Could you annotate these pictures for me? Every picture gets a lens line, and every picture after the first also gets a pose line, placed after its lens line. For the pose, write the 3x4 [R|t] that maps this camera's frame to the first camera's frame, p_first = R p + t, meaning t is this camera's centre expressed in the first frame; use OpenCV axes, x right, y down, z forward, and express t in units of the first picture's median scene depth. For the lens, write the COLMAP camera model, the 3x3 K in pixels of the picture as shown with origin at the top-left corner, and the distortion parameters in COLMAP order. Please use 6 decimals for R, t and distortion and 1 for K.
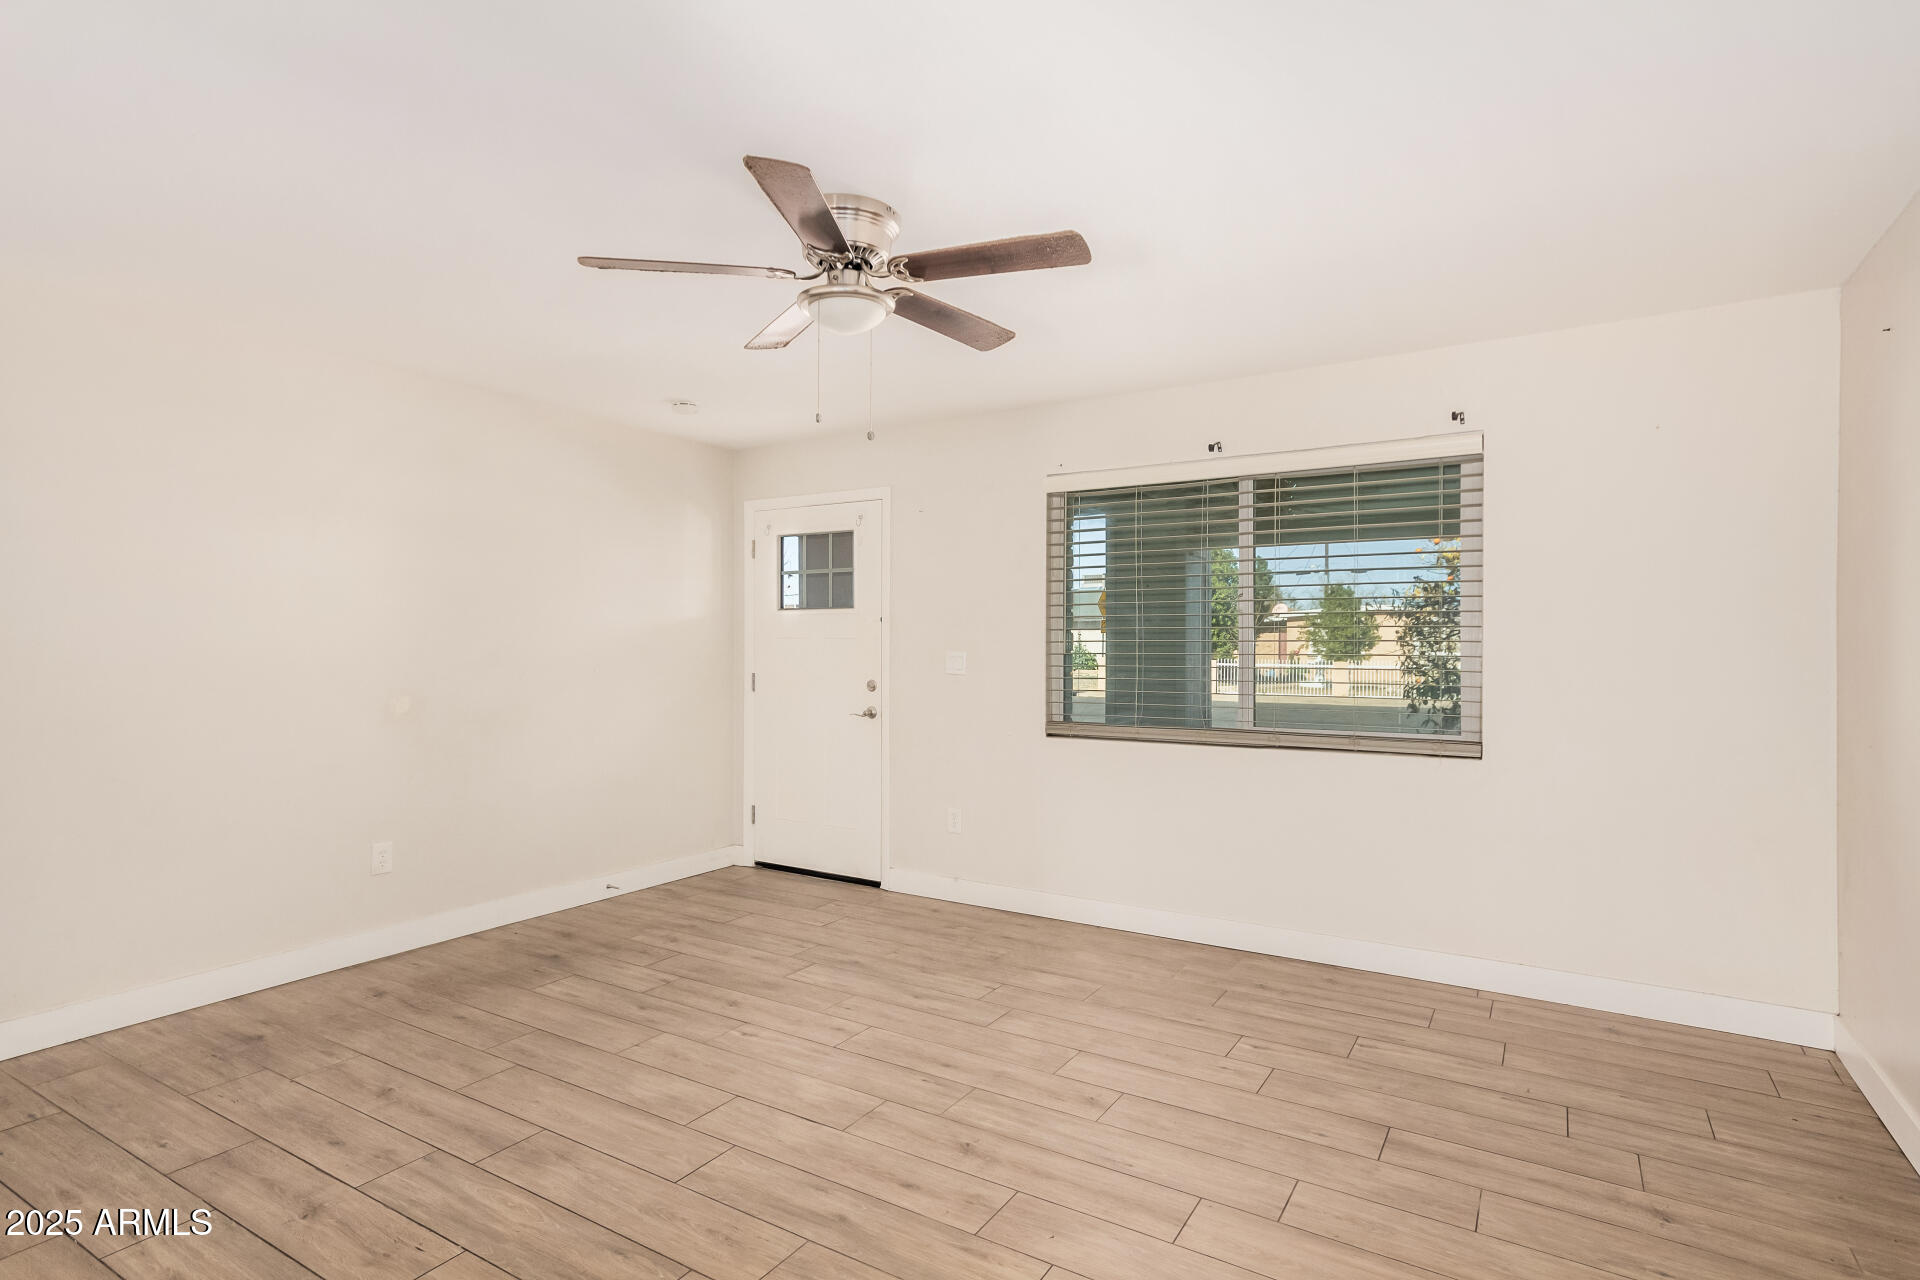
lens RADIAL K [[967.8, 0, 960.0], [0, 967.8, 640.0], [0, 0, 1]] dist [-0.001136, 0.008346]
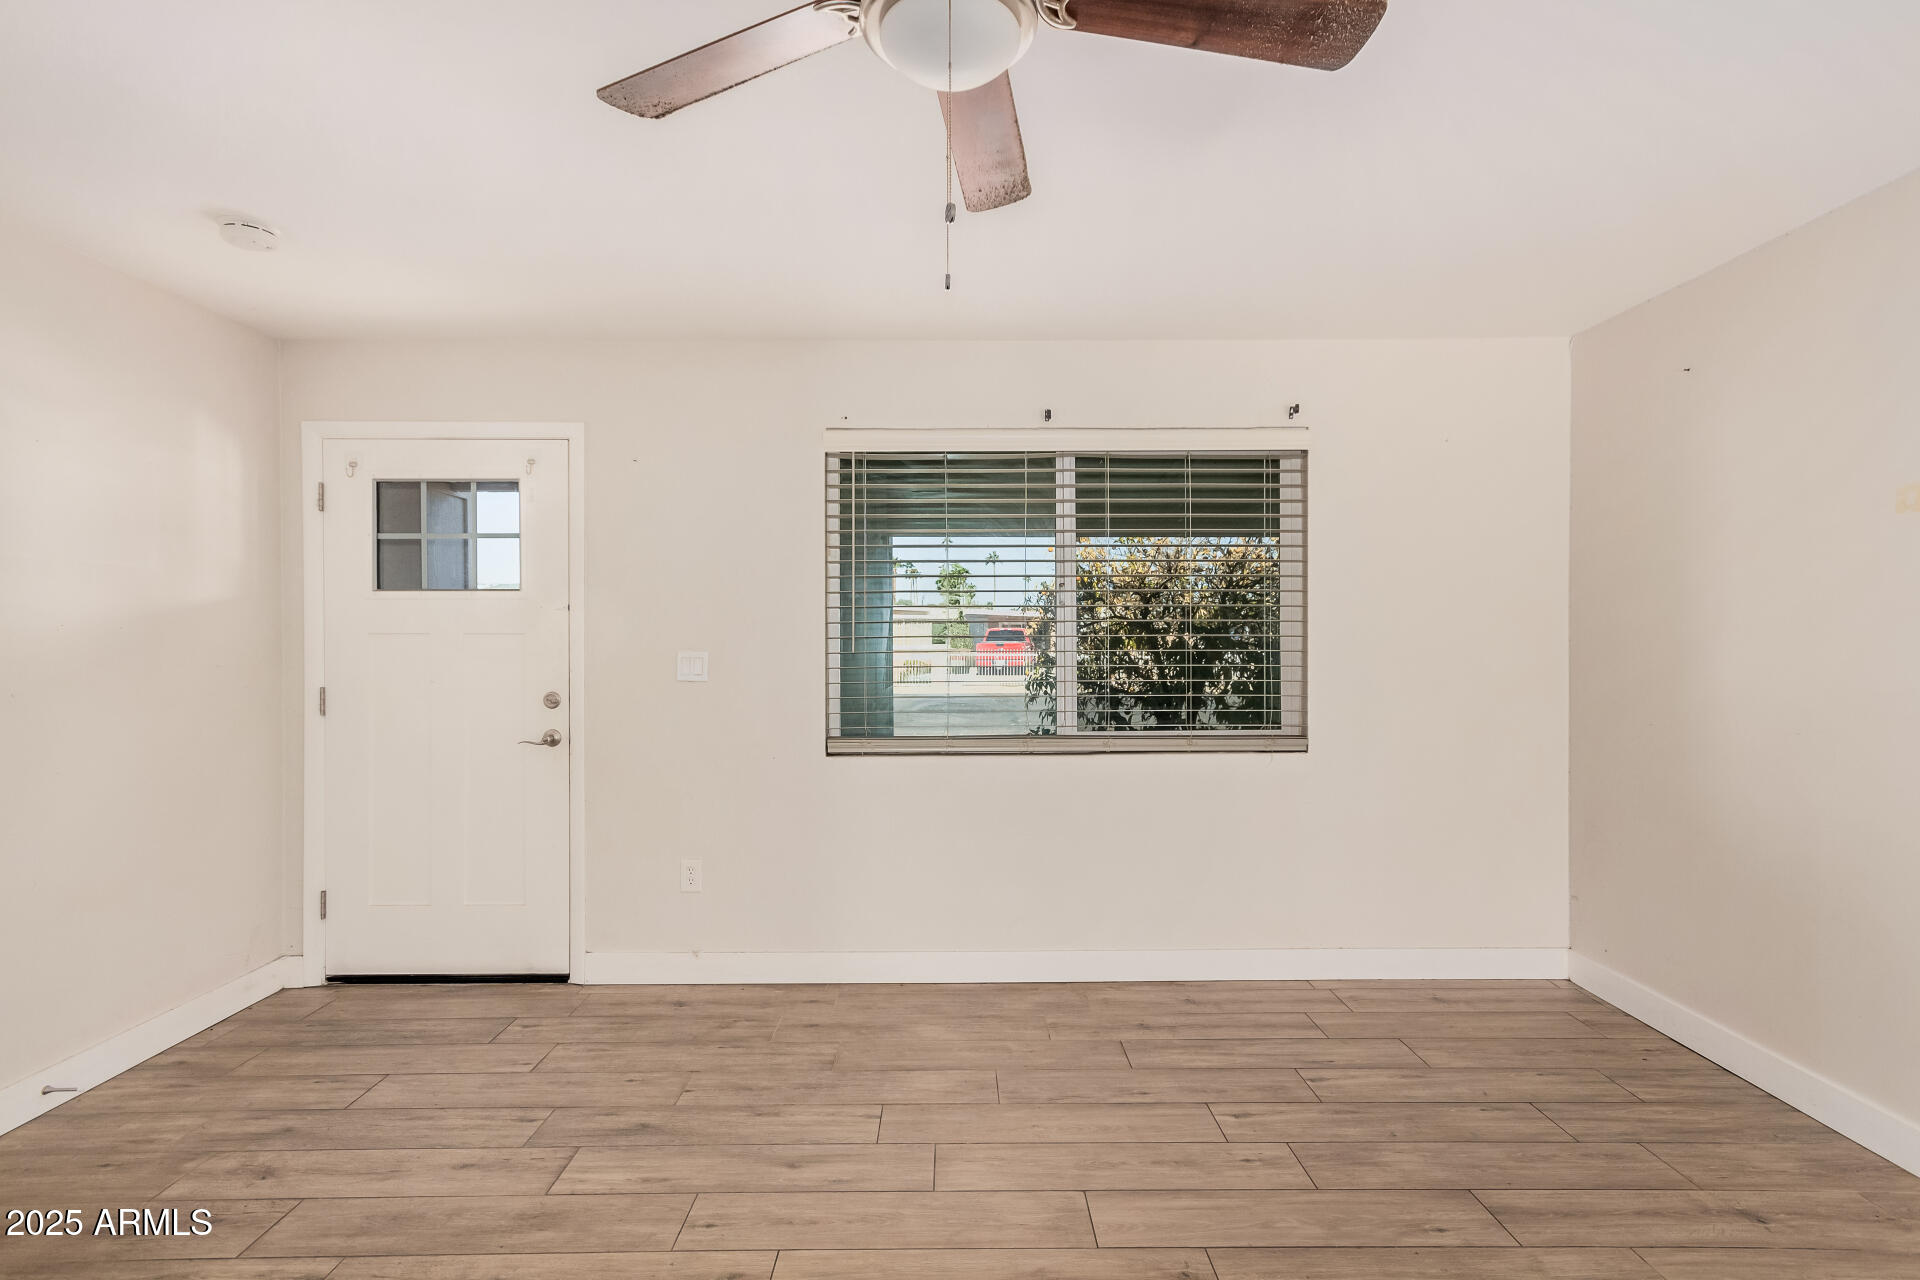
lens RADIAL K [[906.7, 0, 960.0], [0, 906.7, 640.0], [0, 0, 1]] dist [0.007404, 0.000994]
pose [[0.843691, -0.006114, 0.536794, -0.259136], [0.001490, 0.999958, 0.009047, -0.003092], [-0.536827, -0.006833, 0.843665, 0.369449]]
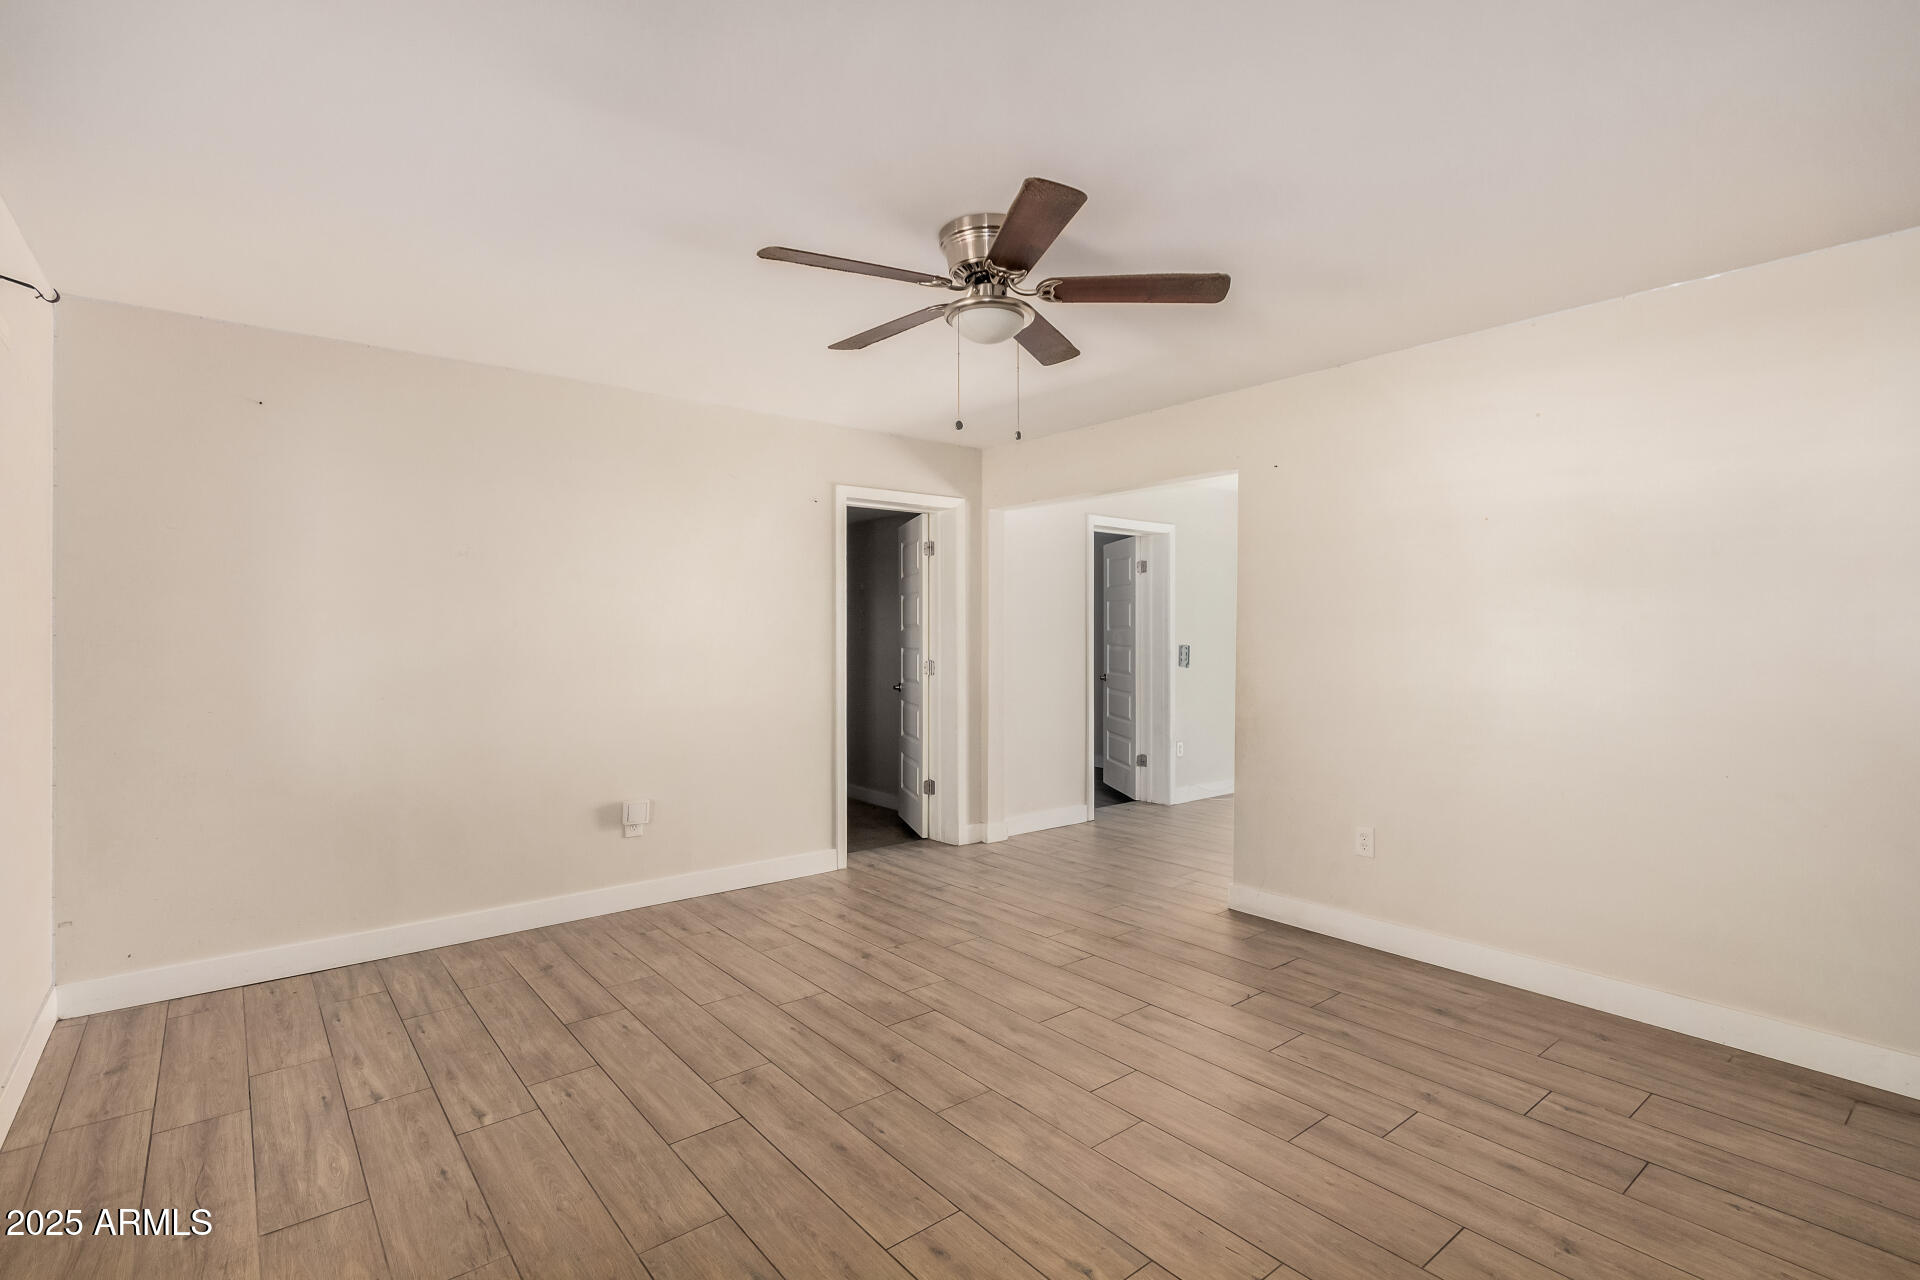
lens RADIAL K [[906.7, 0, 960.0], [0, 906.7, 640.0], [0, 0, 1]] dist [0.007404, 0.000994]
pose [[-0.944068, -0.005130, 0.329710, -0.273511], [-0.002901, 0.999969, 0.007252, 0.002583], [-0.329737, 0.005890, -0.944054, 1.283505]]
